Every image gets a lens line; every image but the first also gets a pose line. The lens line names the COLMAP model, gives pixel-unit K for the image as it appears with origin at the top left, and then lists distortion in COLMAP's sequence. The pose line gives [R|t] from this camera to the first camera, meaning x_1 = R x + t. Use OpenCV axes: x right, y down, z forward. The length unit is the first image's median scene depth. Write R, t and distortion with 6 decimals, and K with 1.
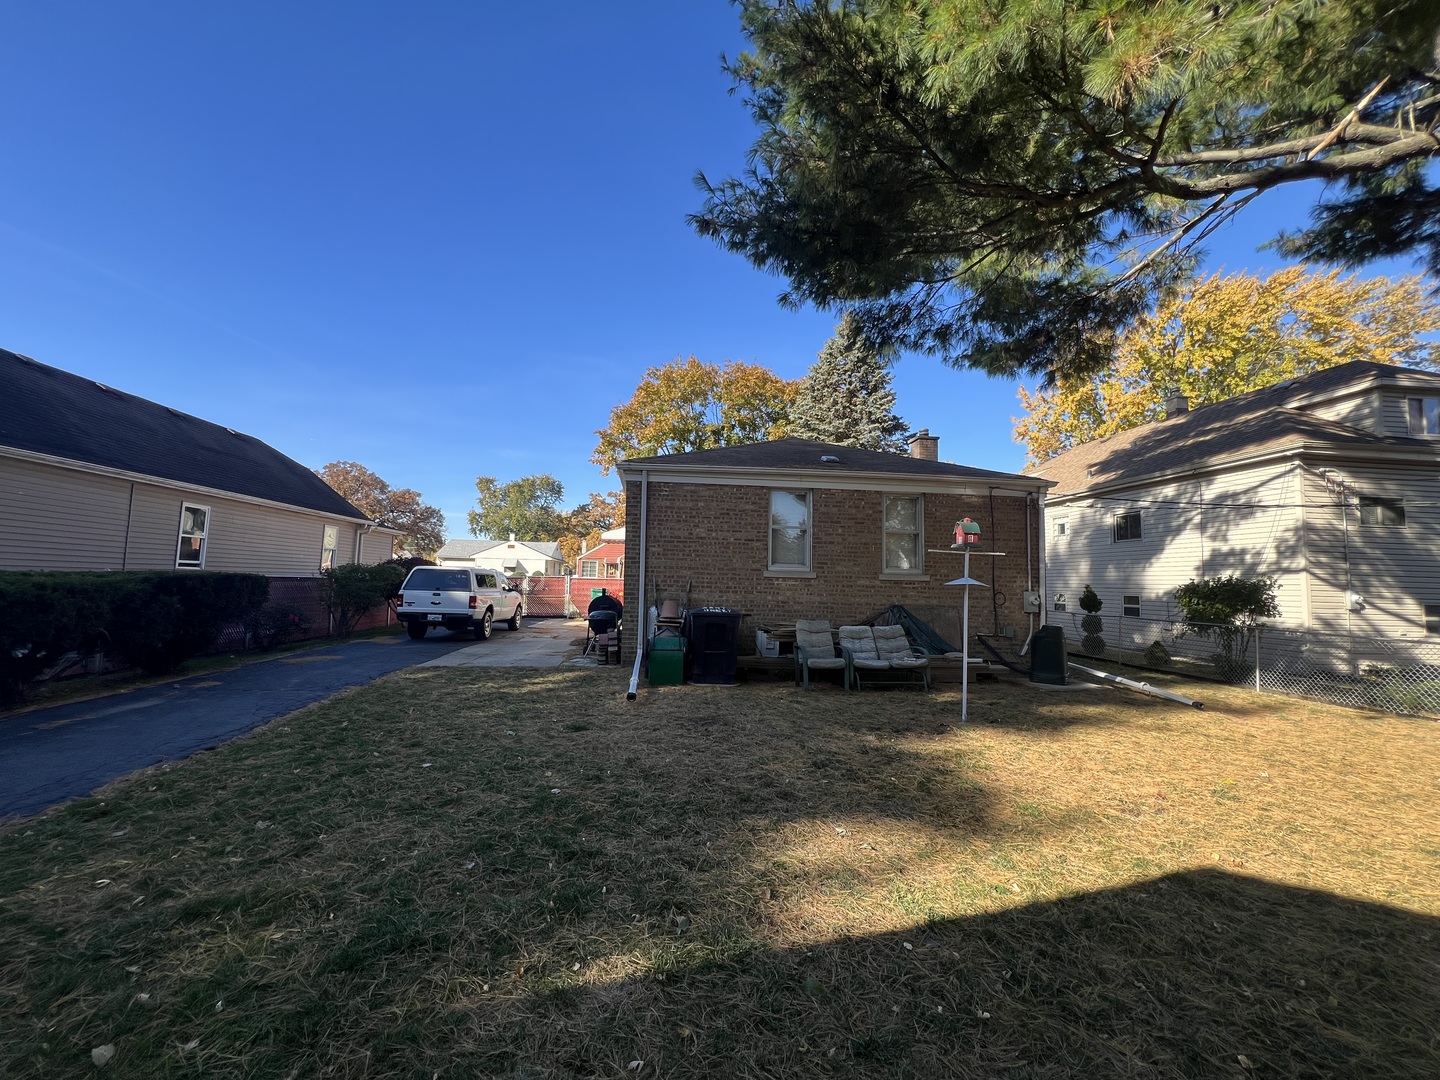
lens RADIAL K [[575.5, 0, 715.0], [0, 575.5, 536.0], [0, 0, 1]] dist [-0.003434, 0.000450]
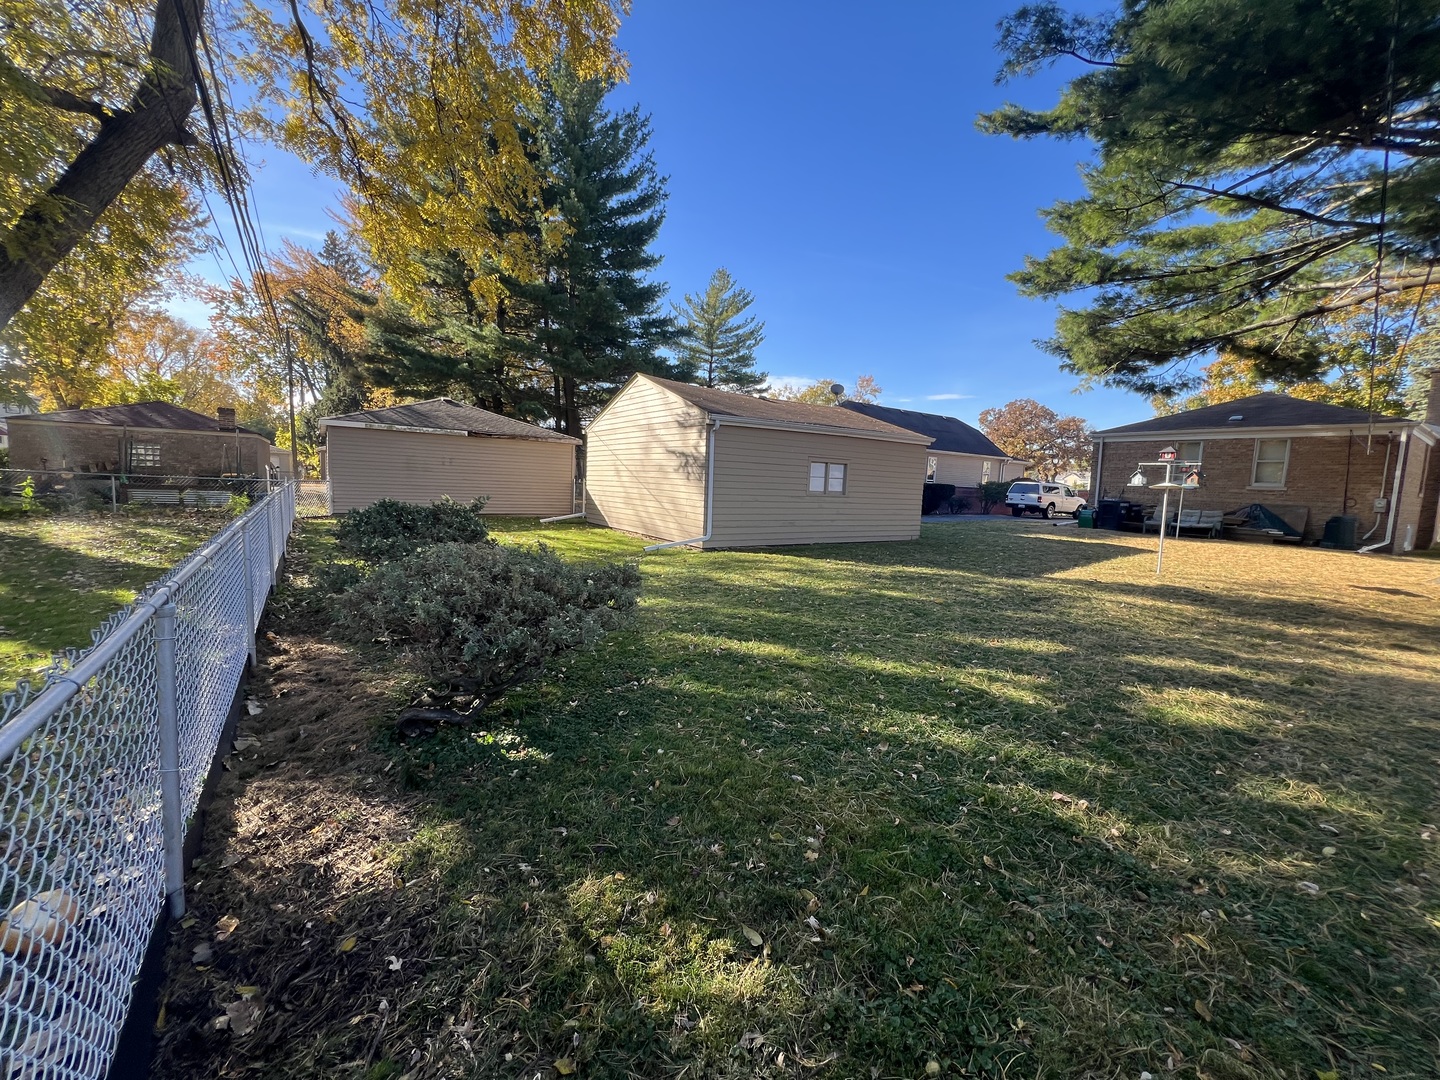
lens RADIAL K [[575.5, 0, 715.0], [0, 575.5, 536.0], [0, 0, 1]] dist [-0.003434, 0.000450]
pose [[0.472940, 0.083982, -0.877083, 0.180044], [0.038069, 0.992570, 0.115567, -0.007906], [0.880272, -0.088045, 0.466228, -0.212277]]
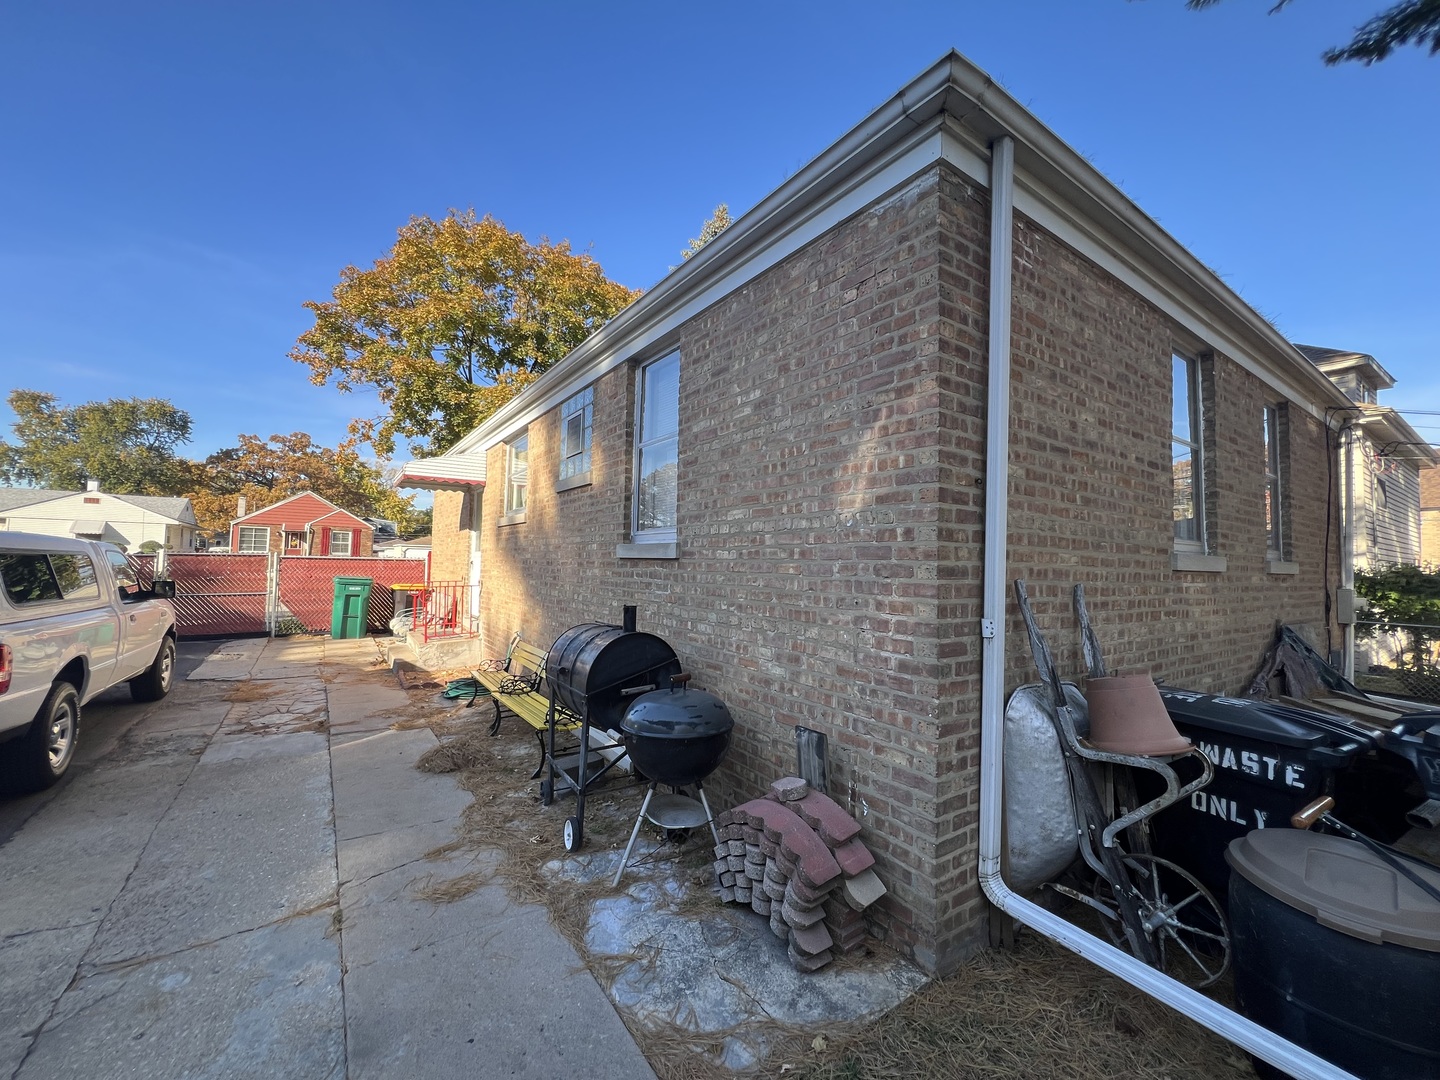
lens RADIAL K [[575.5, 0, 715.0], [0, 575.5, 536.0], [0, 0, 1]] dist [-0.003434, 0.000450]
pose [[0.879661, 0.019332, 0.475209, -0.056134], [-0.040169, 0.998623, 0.033732, 0.008166], [-0.473903, -0.048761, 0.879226, 0.136681]]
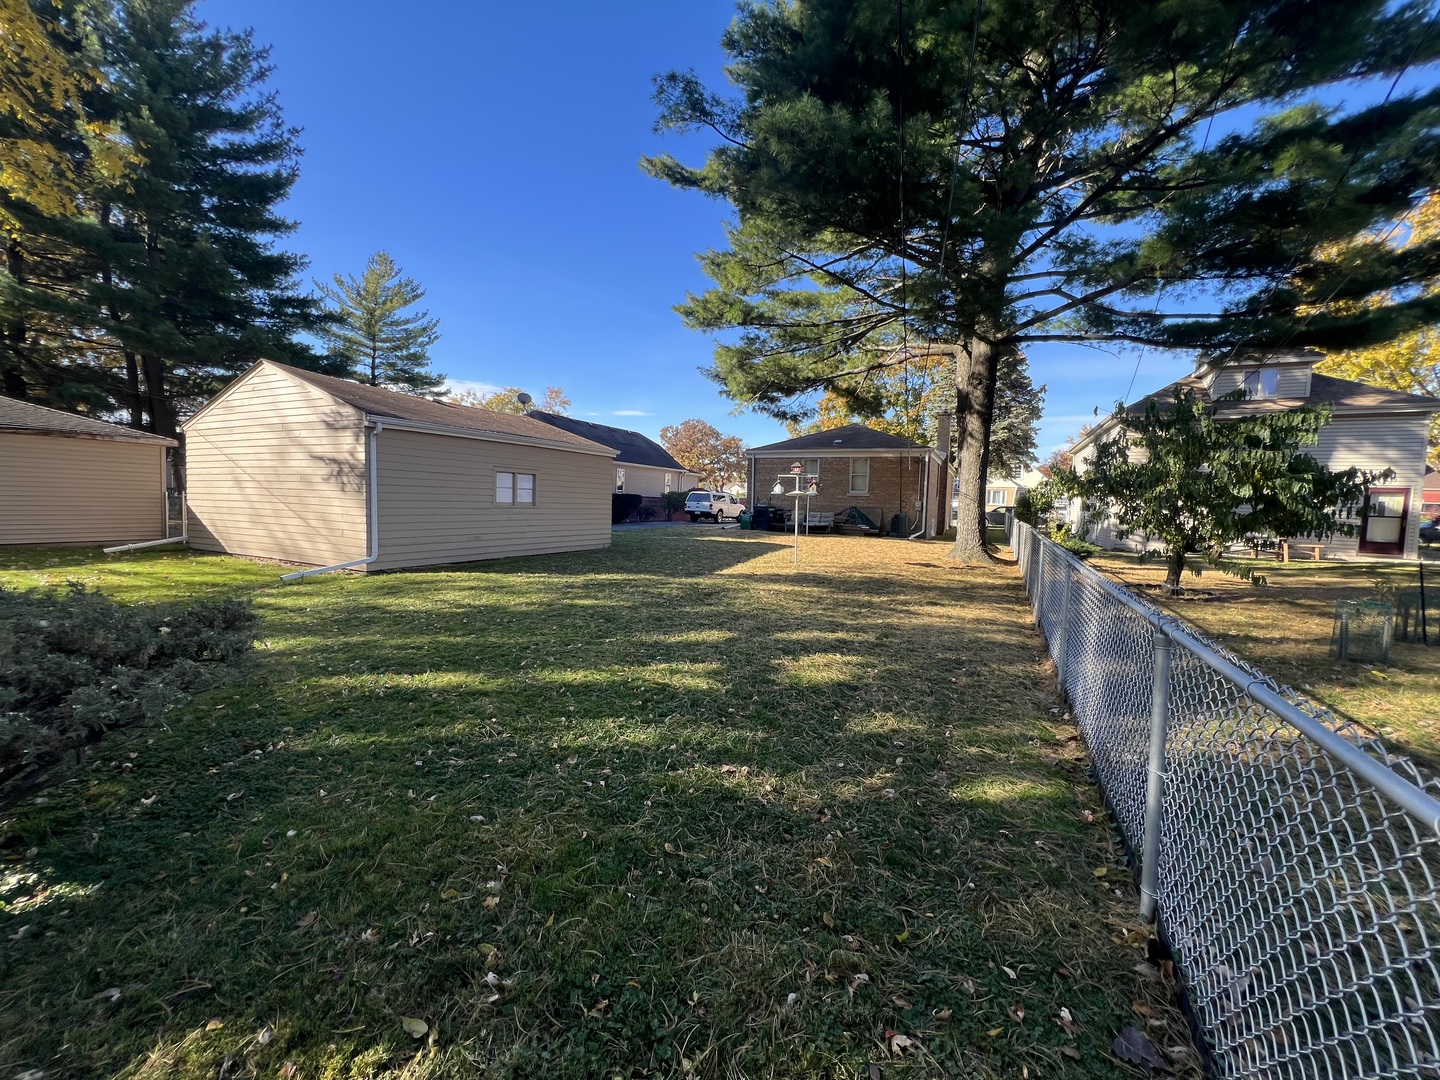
lens RADIAL K [[573.5, 0, 714.7], [0, 573.5, 535.8], [0, 0, 1]] dist [-0.002398, 0.000035]
pose [[0.846336, 0.035199, -0.531485, 0.180331], [0.030878, 0.992894, 0.114926, -0.007583], [0.531753, -0.113677, 0.839235, -0.209635]]
